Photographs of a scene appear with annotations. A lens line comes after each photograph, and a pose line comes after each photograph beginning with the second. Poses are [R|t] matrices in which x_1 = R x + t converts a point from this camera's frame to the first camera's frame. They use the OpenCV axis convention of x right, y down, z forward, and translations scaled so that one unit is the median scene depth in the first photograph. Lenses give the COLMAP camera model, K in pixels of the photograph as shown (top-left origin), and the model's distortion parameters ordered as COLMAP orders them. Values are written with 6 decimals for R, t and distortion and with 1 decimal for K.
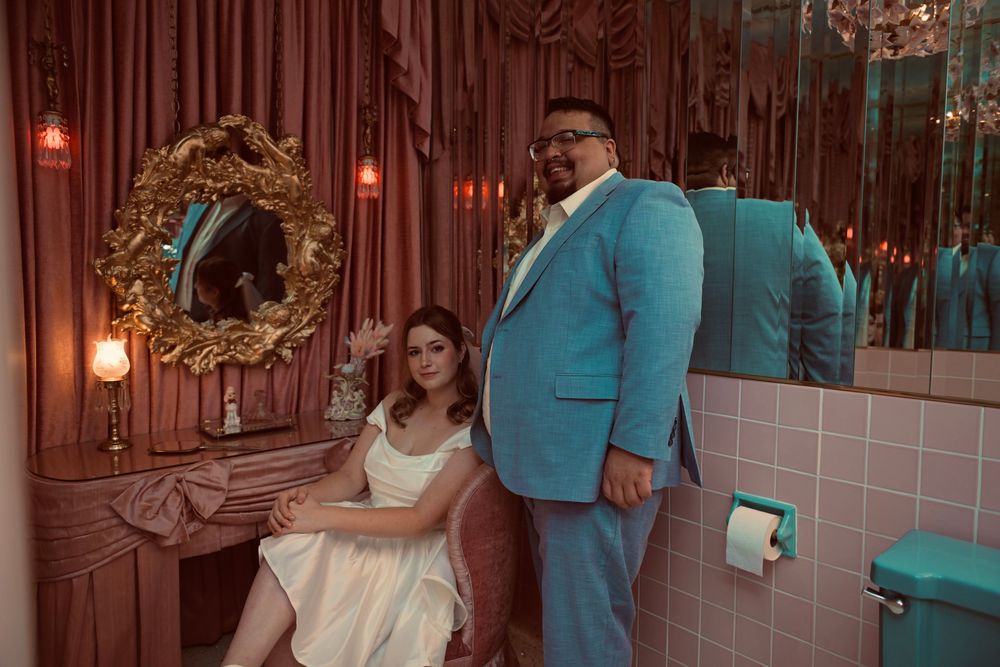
lens RADIAL K [[675.6, 0, 499.8], [0, 675.6, 331.9], [0, 0, 1]] dist [0.001977, -0.000044]
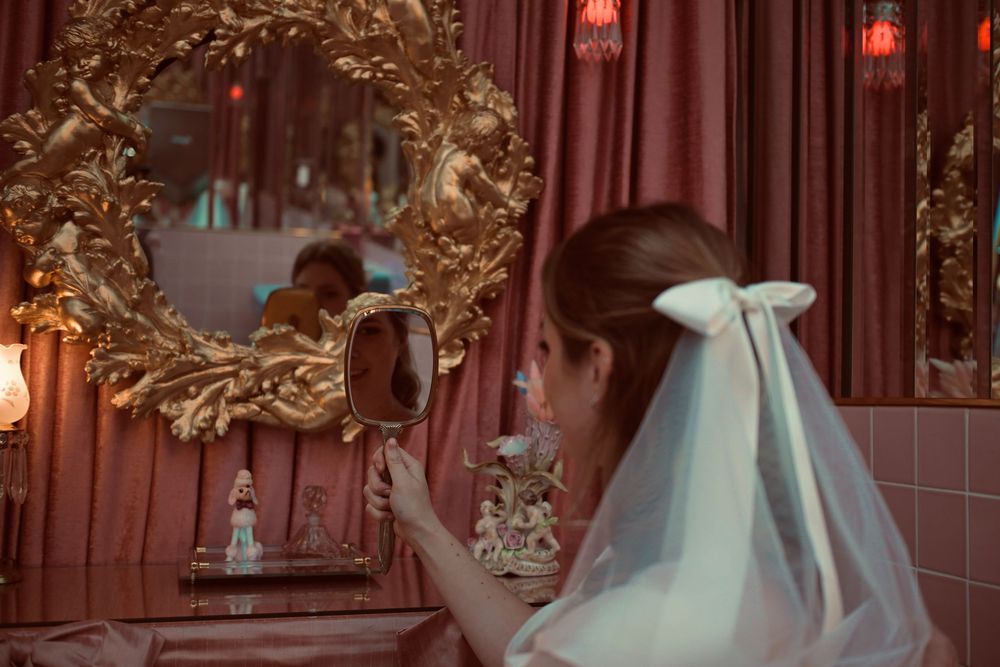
lens RADIAL K [[1227.4, 0, 500.9], [0, 1227.4, 331.7], [0, 0, 1]] dist [0.000476, 0.000000]
pose [[0.910501, -0.008900, -0.413411, 0.077325], [-0.044208, 0.991943, -0.118719, 0.078047], [0.411137, 0.126369, 0.902772, 0.339732]]
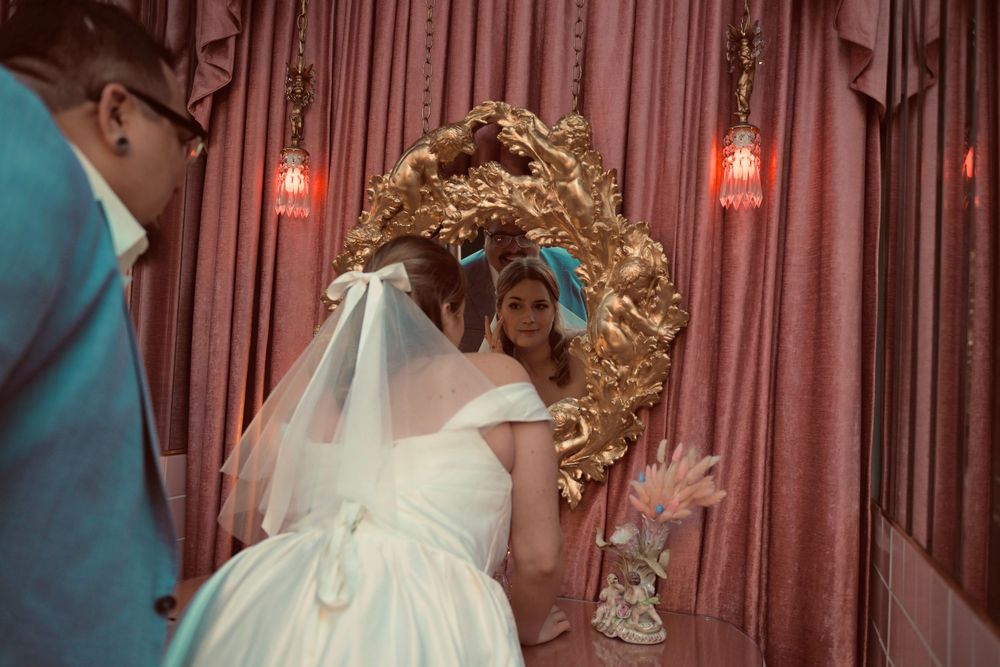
lens RADIAL K [[802.3, 0, 501.4], [0, 802.3, 334.5], [0, 0, 1]] dist [-0.013234, -0.012187]
pose [[0.528823, -0.021998, -0.848447, 0.253183], [-0.102419, 0.990705, -0.089522, -0.033653], [0.842530, 0.134238, 0.521654, 0.621745]]
